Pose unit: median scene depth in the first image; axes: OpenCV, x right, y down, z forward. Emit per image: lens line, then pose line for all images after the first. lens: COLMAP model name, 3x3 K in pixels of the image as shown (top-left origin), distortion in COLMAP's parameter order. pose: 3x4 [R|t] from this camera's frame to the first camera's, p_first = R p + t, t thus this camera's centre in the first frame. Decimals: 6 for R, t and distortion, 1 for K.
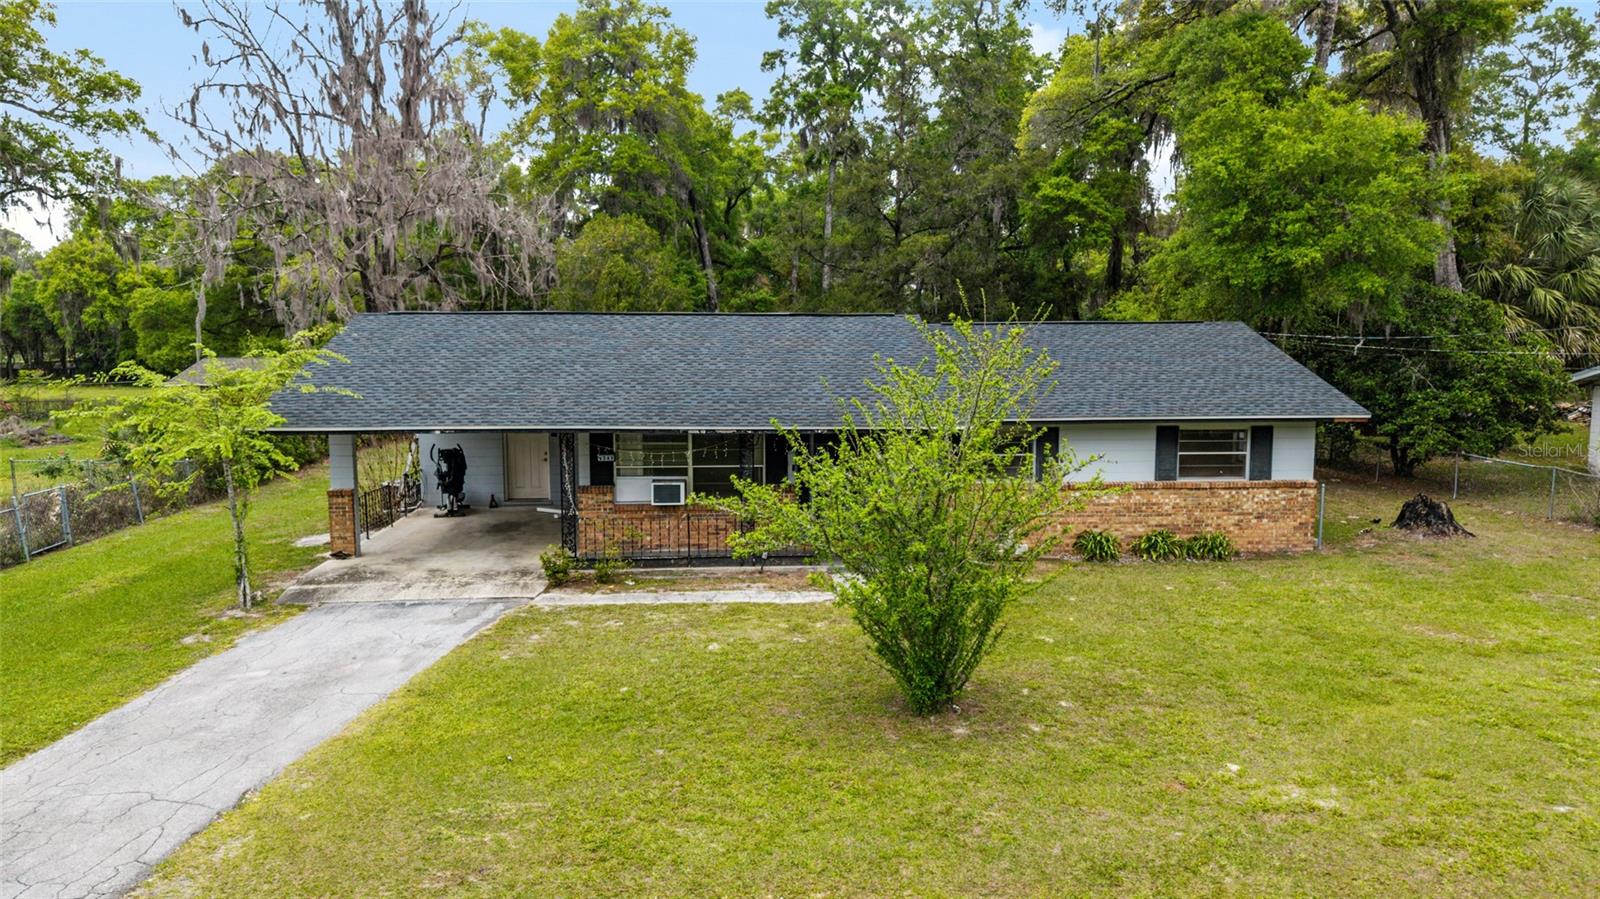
lens RADIAL K [[1074.0, 0, 801.5], [0, 1074.0, 448.1], [0, 0, 1]] dist [0.029327, -0.030755]
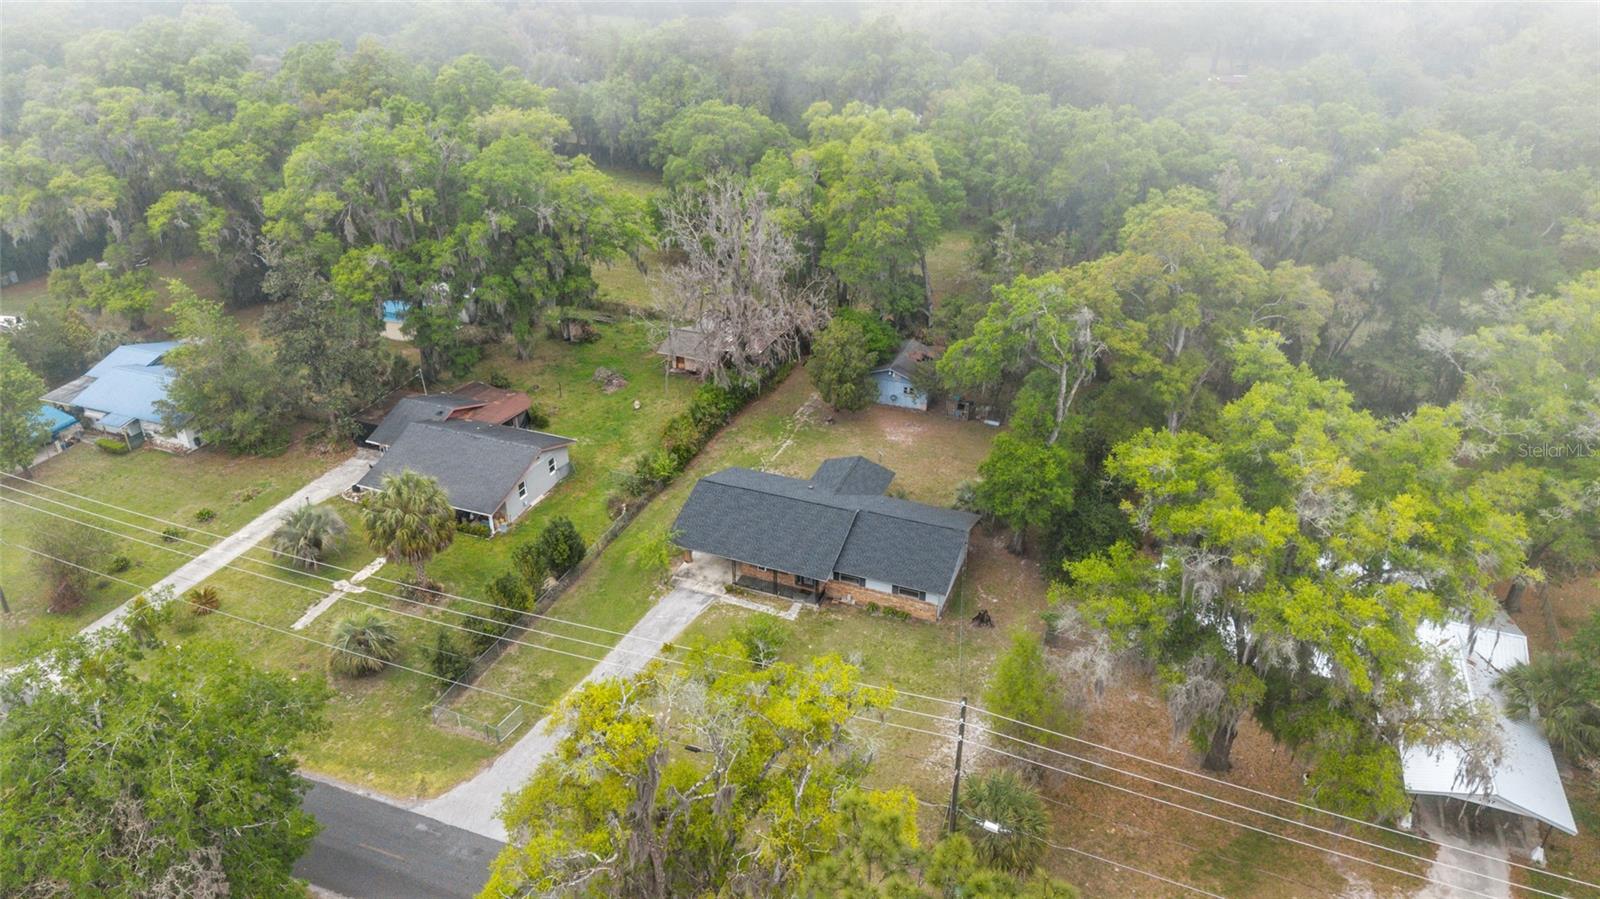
lens RADIAL K [[1074.0, 0, 799.6], [0, 1074.0, 451.7], [0, 0, 1]] dist [0.029327, -0.030755]
pose [[0.908338, 0.204955, -0.364576, 1.013712], [-0.053706, 0.921639, 0.384313, -1.411461], [0.414775, -0.329506, 0.848167, -1.579826]]
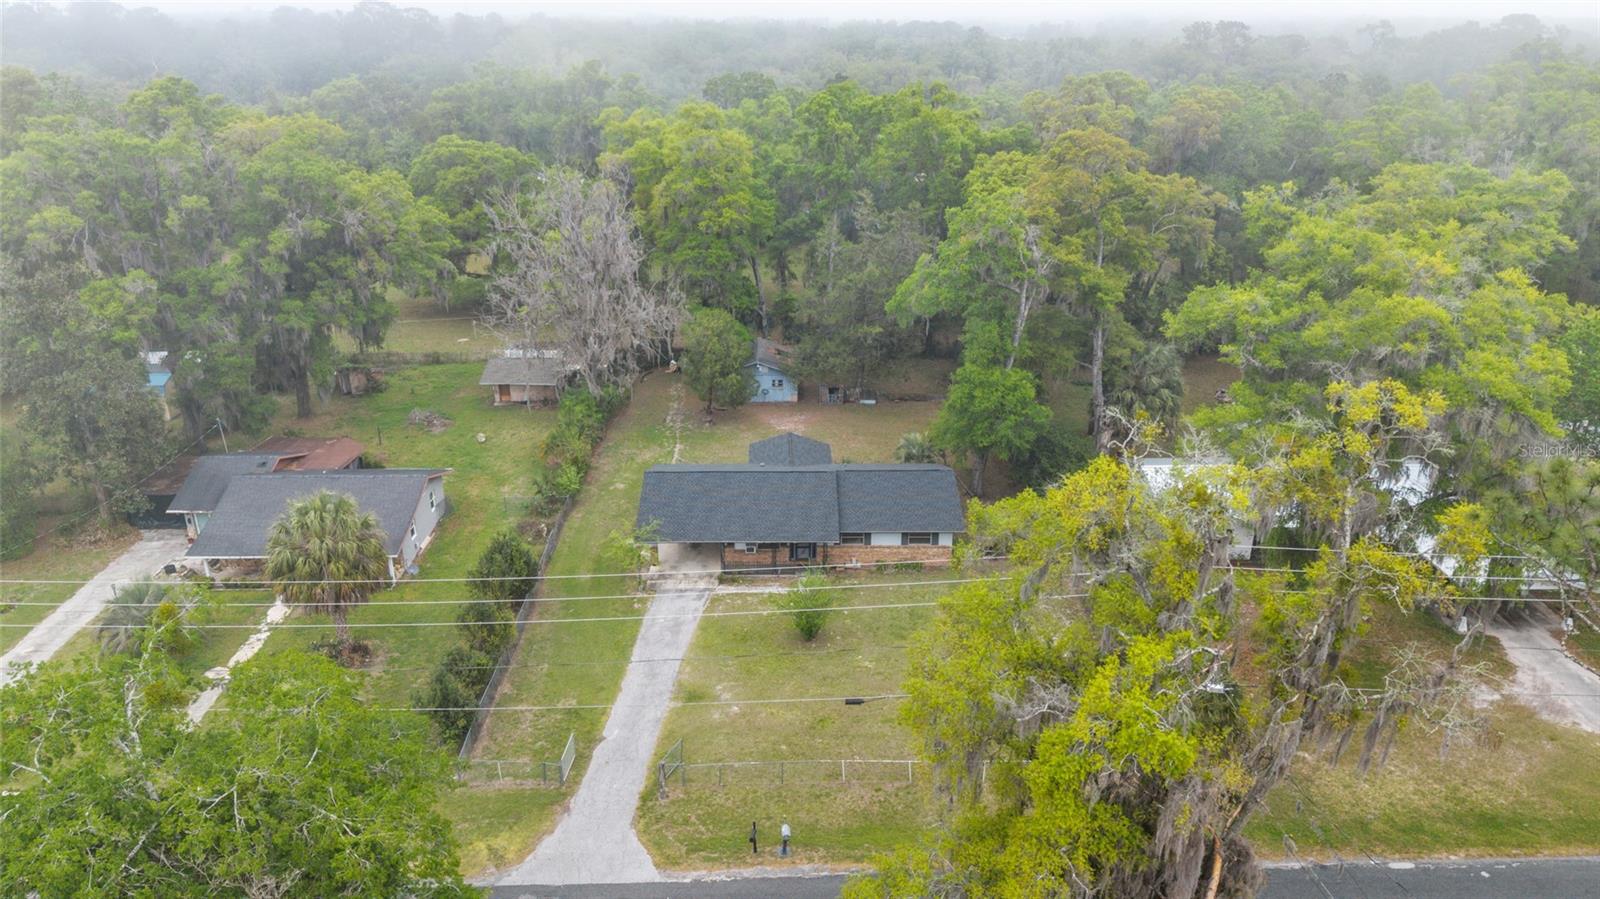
lens RADIAL K [[1074.0, 0, 803.7], [0, 1074.0, 448.8], [0, 0, 1]] dist [0.029327, -0.030755]
pose [[0.999137, 0.022806, -0.034728, 0.117094], [-0.012525, 0.962328, 0.271604, -0.918534], [0.039614, -0.270934, 0.961782, -1.661626]]
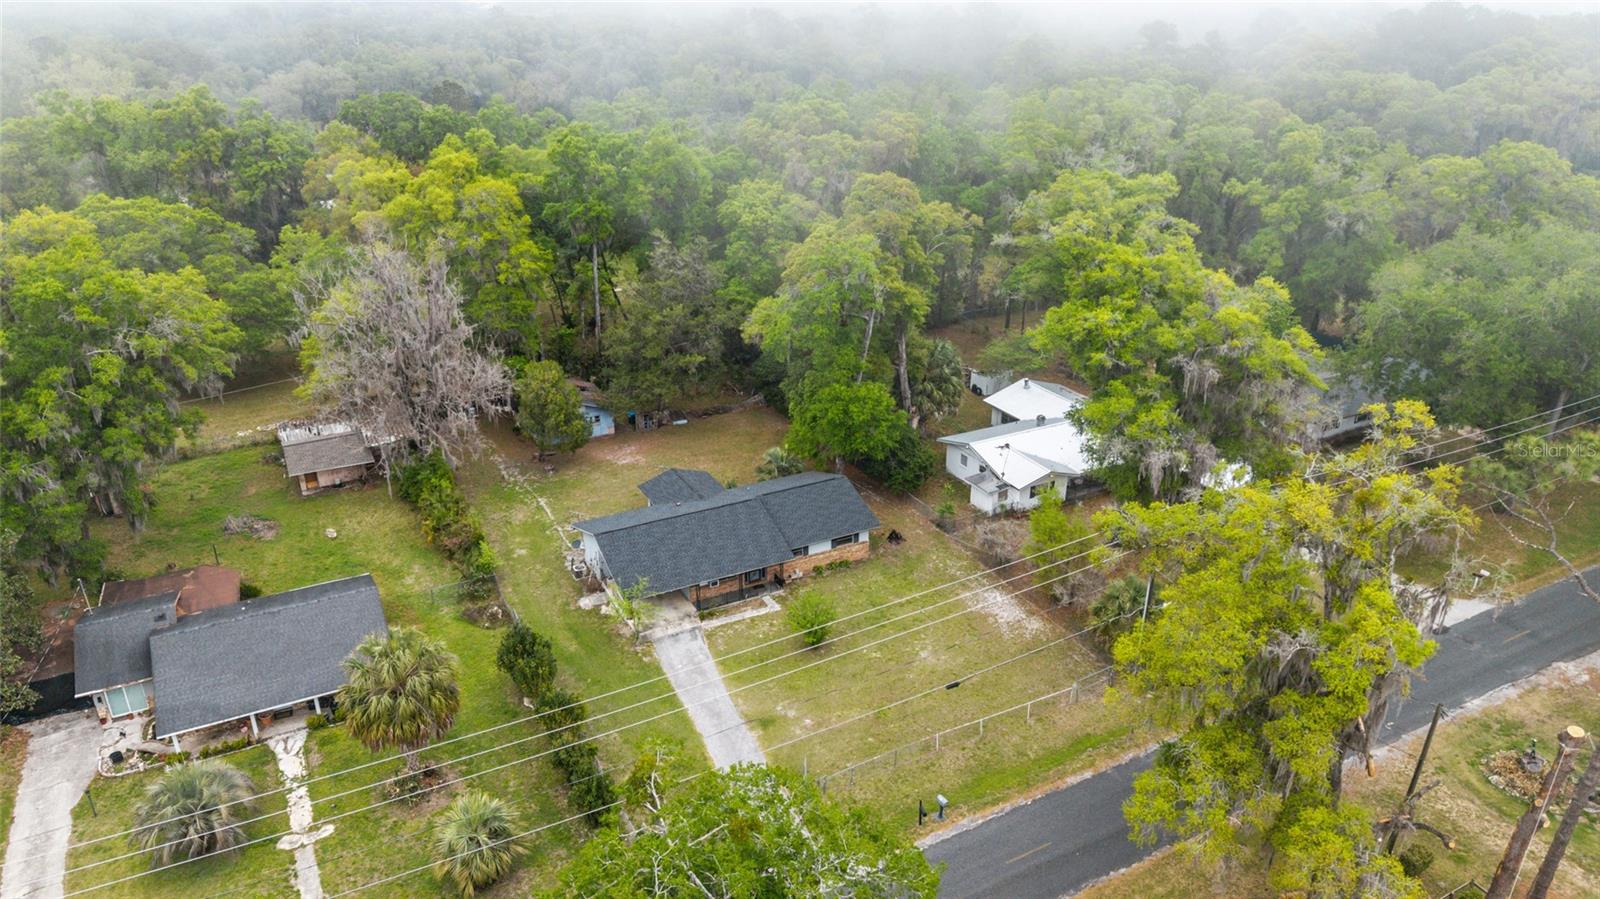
lens RADIAL K [[1074.0, 0, 806.5], [0, 1074.0, 440.2], [0, 0, 1]] dist [0.029327, -0.030755]
pose [[0.910534, -0.156351, 0.382729, -0.924394], [0.035732, 0.952030, 0.303910, -1.211984], [-0.411886, -0.263045, 0.872443, -1.749455]]
